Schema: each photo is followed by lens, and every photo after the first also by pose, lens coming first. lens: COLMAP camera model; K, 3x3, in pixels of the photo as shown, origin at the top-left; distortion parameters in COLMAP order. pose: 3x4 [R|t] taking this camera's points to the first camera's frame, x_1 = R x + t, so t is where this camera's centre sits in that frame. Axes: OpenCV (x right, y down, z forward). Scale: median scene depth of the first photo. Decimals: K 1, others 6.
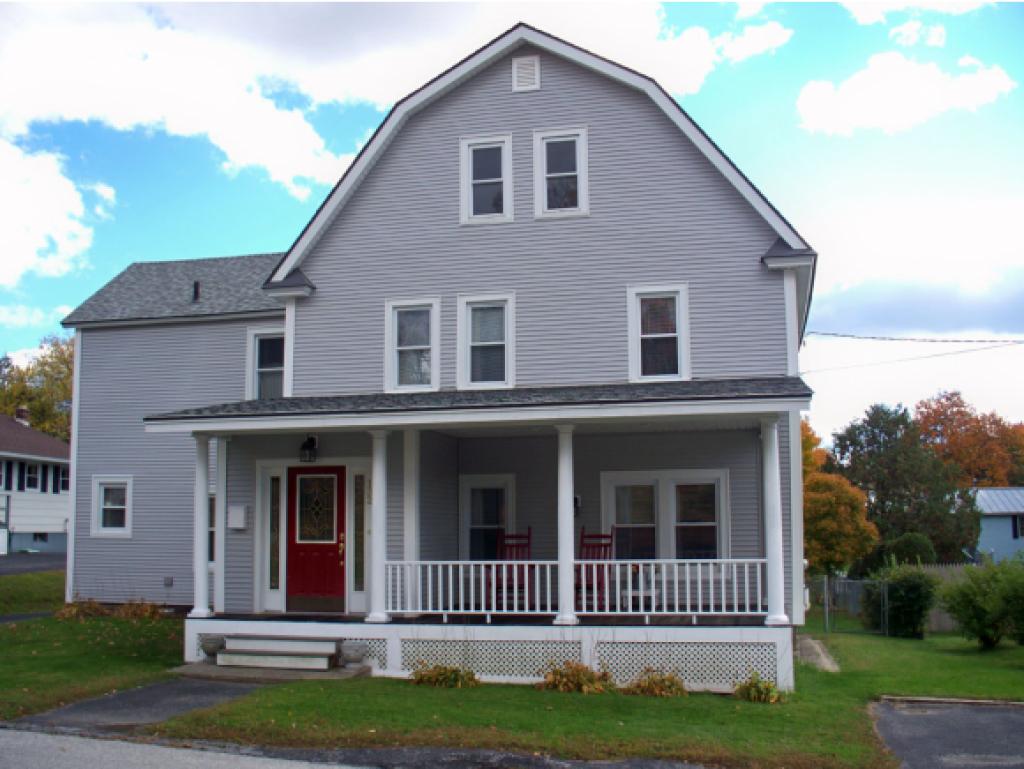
lens RADIAL K [[1053.8, 0, 511.8], [0, 1053.8, 383.6], [0, 0, 1]] dist [-0.147727, 0.000000]
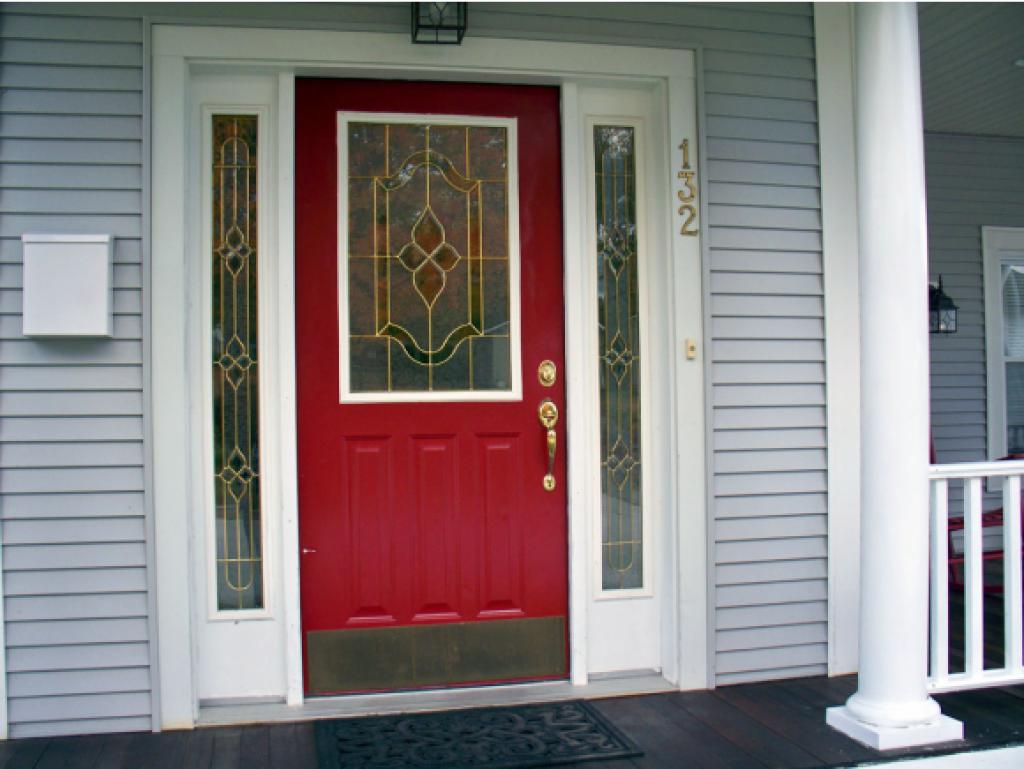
lens RADIAL K [[1053.8, 0, 512.2], [0, 1053.8, 384.2], [0, 0, 1]] dist [-0.147727, 0.000000]
pose [[0.907858, -0.000190, 0.419279, -0.269403], [-0.045961, 0.993928, 0.099969, 0.123852], [-0.416752, -0.110029, 0.902337, 0.777105]]
